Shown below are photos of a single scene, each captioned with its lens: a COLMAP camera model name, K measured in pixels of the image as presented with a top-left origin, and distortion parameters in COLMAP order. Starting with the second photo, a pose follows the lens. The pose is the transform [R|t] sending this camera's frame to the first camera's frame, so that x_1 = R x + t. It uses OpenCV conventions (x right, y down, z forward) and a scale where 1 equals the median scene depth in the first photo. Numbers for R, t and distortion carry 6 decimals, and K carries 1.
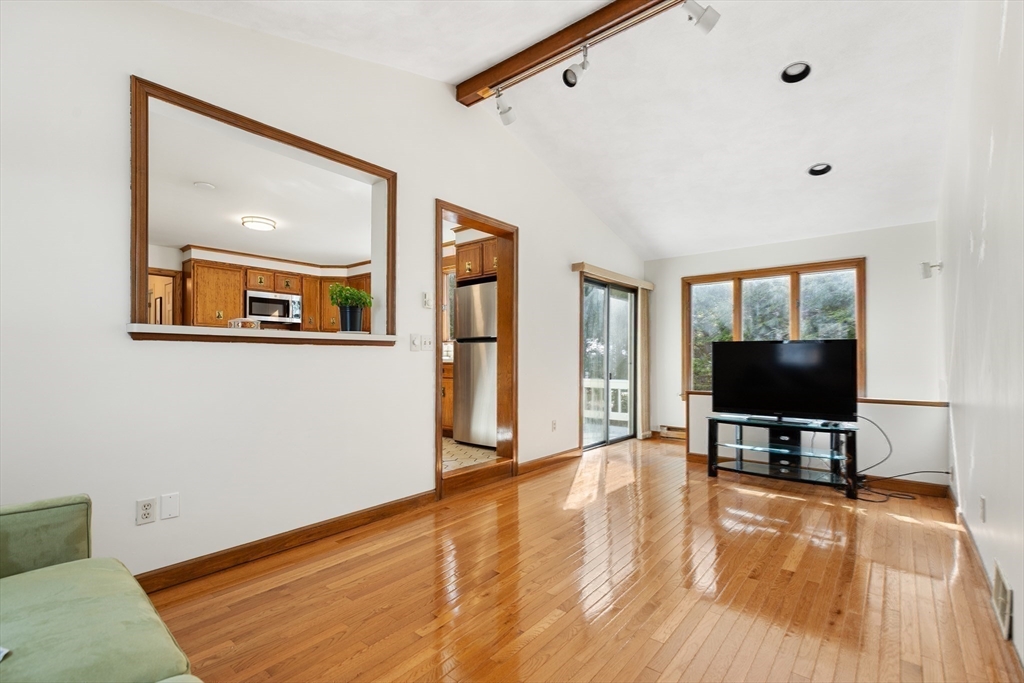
lens RADIAL K [[467.6, 0, 511.0], [0, 467.6, 347.6], [0, 0, 1]] dist [0.009543, -0.001807]
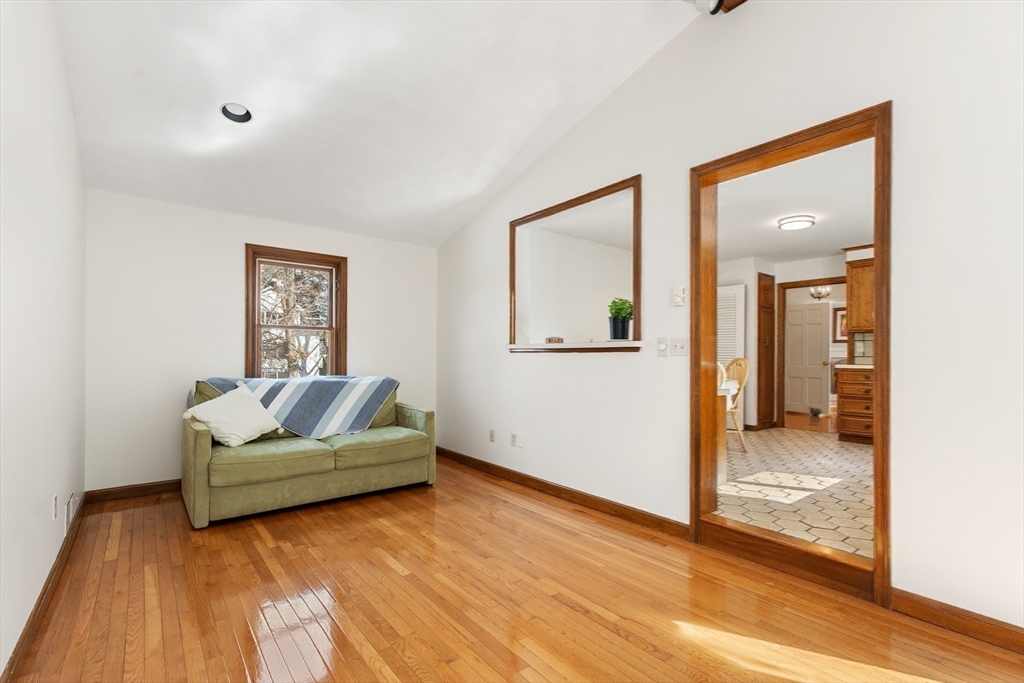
lens RADIAL K [[467.6, 0, 511.3], [0, 467.6, 350.9], [0, 0, 1]] dist [0.009543, -0.001807]
pose [[-0.219856, -0.010651, -0.975474, 0.882496], [0.020140, 0.999678, -0.015455, 0.004949], [0.975324, -0.023044, -0.219571, 1.100940]]
